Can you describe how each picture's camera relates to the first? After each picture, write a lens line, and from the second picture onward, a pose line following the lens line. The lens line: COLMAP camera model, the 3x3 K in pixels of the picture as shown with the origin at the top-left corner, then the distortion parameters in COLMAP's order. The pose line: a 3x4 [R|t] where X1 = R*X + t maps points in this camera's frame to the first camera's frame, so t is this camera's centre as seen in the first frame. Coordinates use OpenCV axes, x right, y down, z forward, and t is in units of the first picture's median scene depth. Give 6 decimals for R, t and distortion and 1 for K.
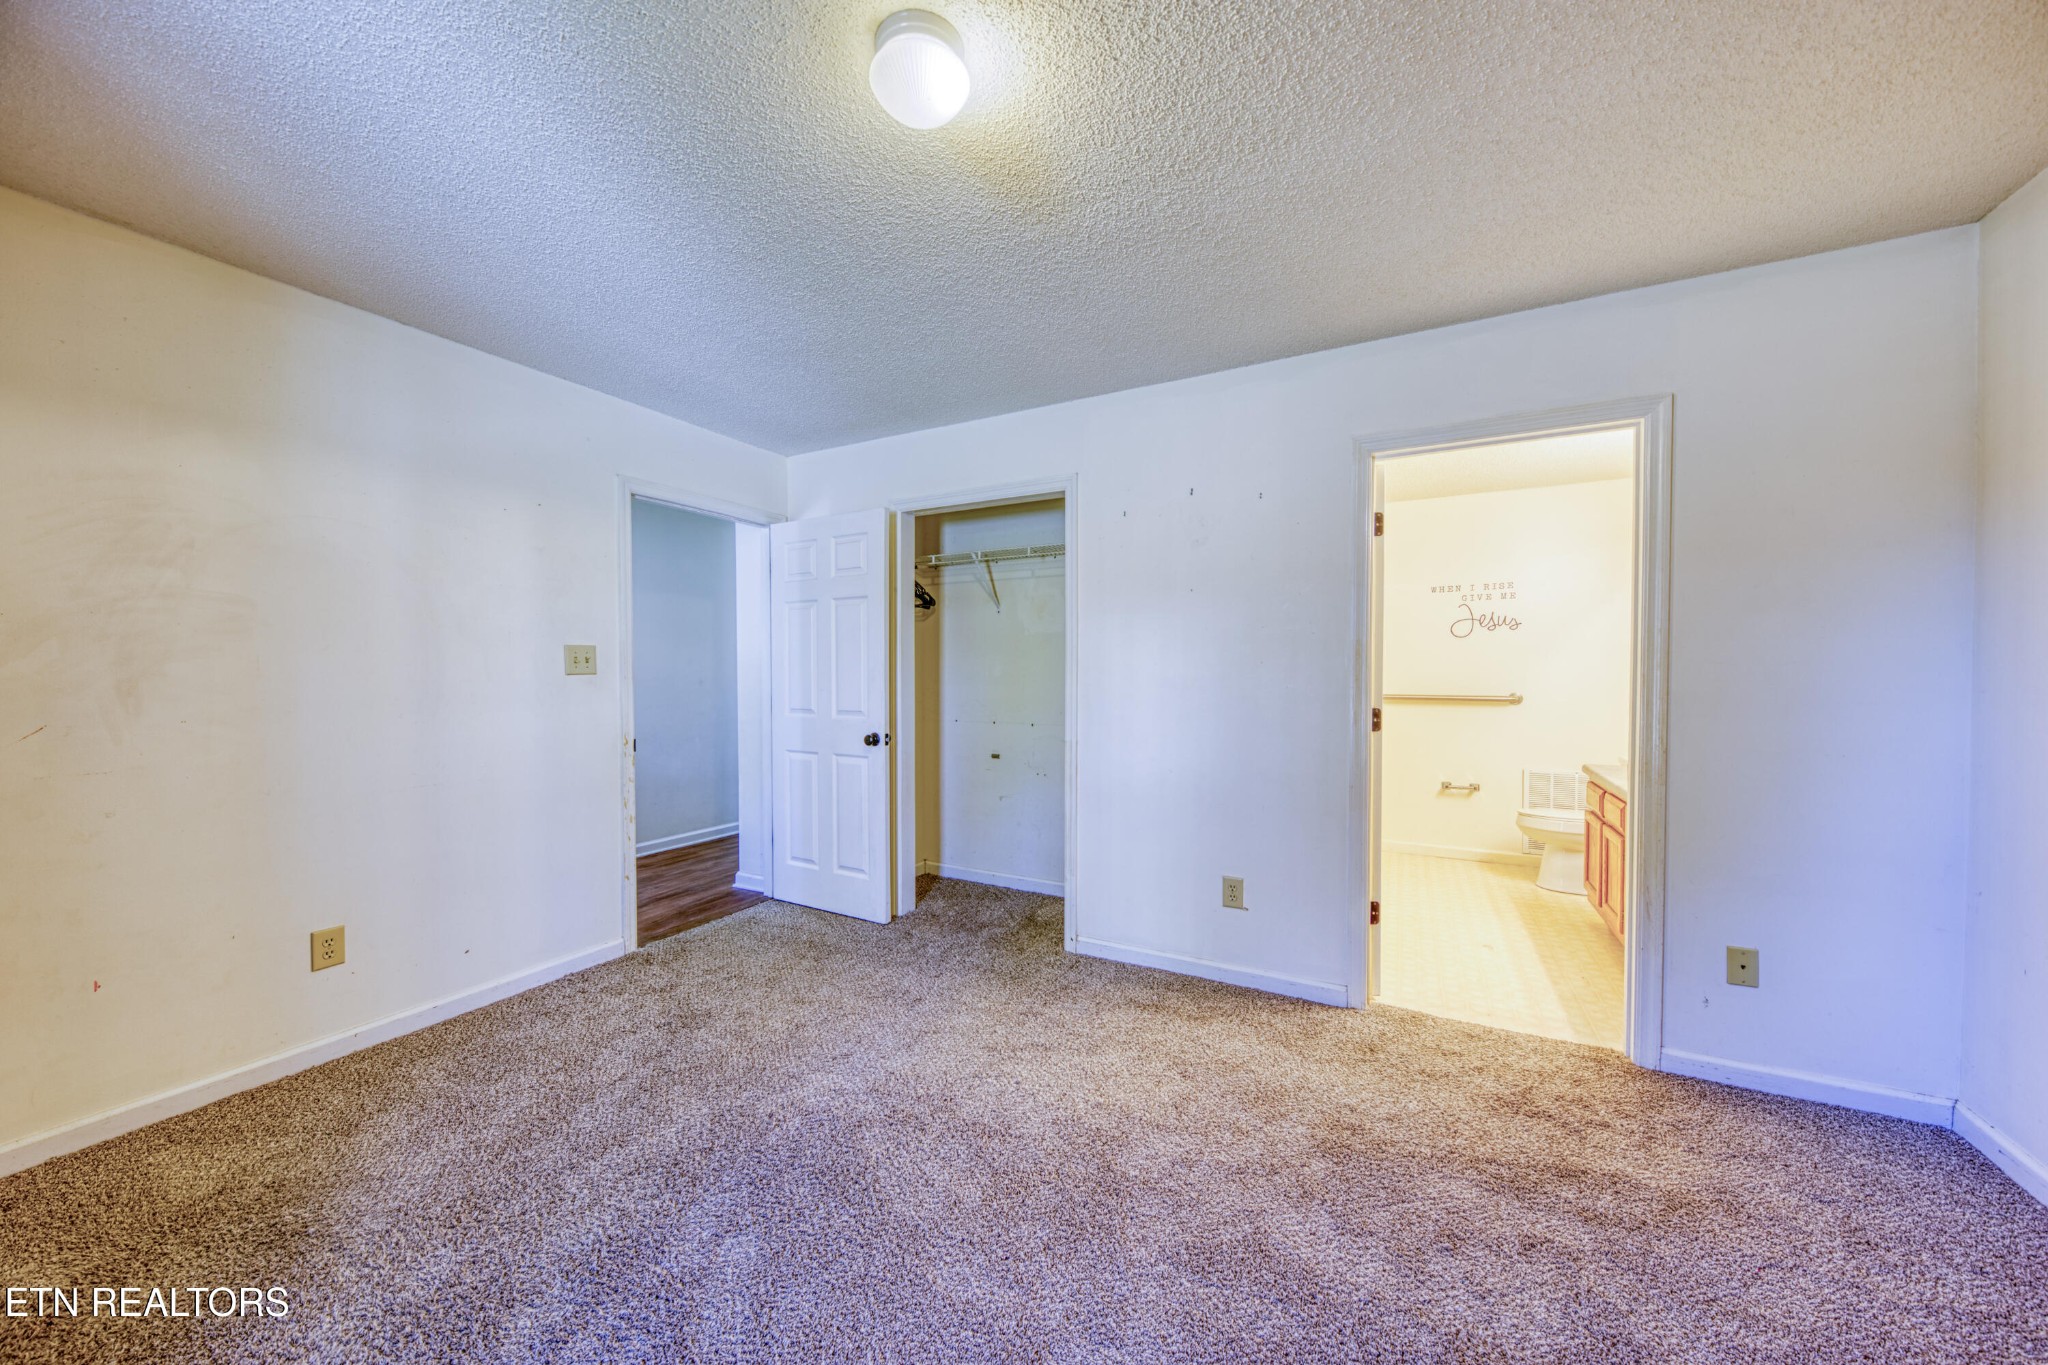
lens RADIAL K [[733.0, 0, 1013.9], [0, 733.0, 681.9], [0, 0, 1]] dist [0.003425, -0.000535]
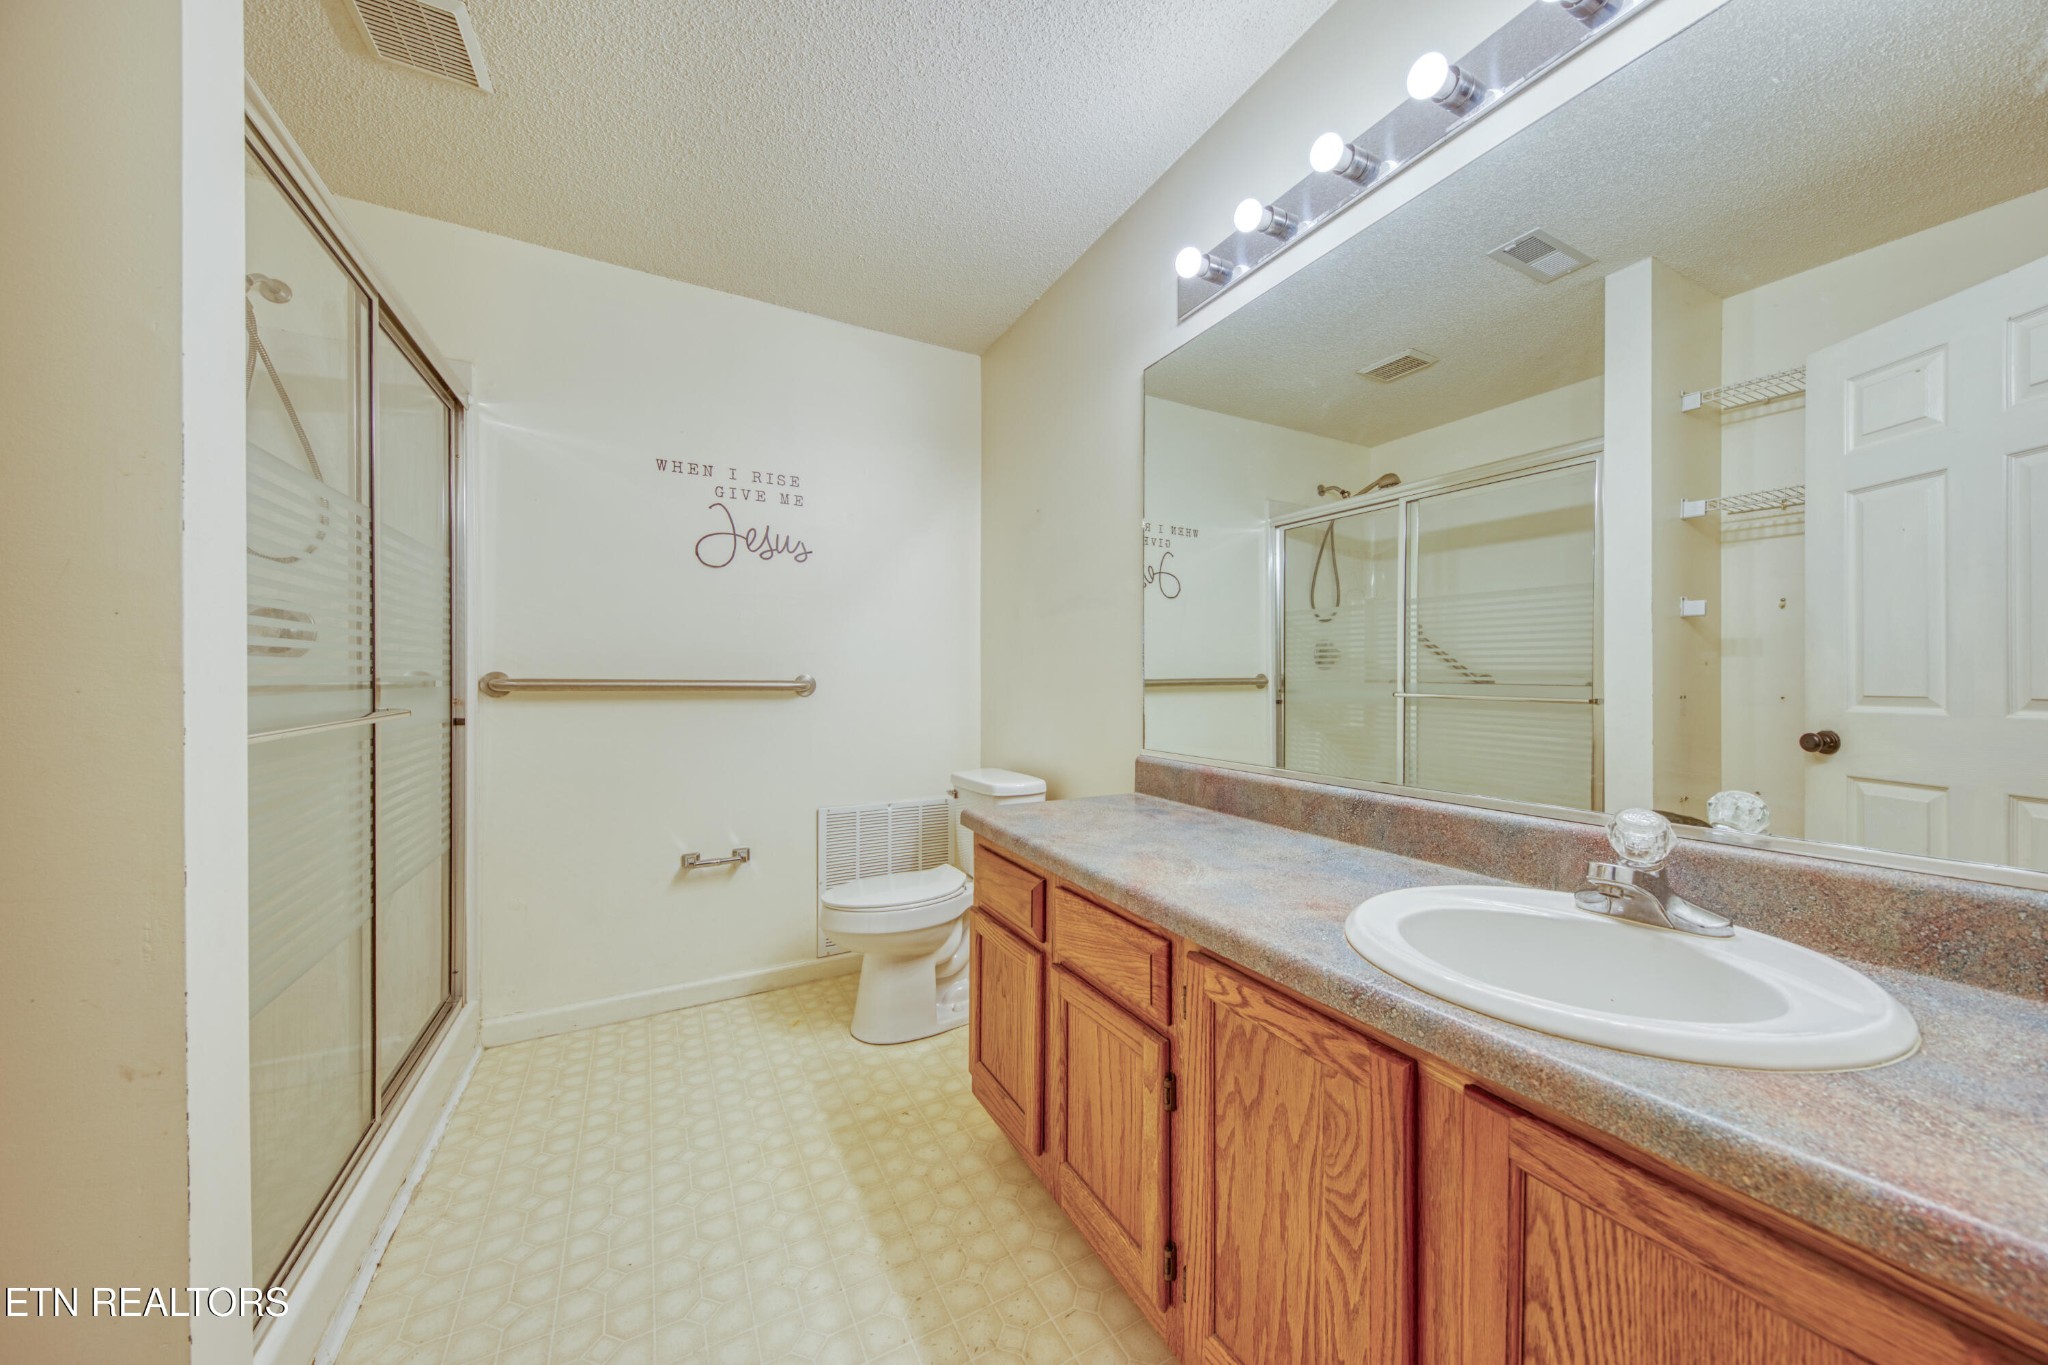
lens RADIAL K [[733.0, 0, 1017.1], [0, 733.0, 685.3], [0, 0, 1]] dist [0.003425, -0.000535]
pose [[0.578300, -0.003401, 0.815817, 0.317816], [0.011387, 0.999928, -0.003903, 0.026662], [-0.815745, 0.011547, 0.578297, 0.539534]]
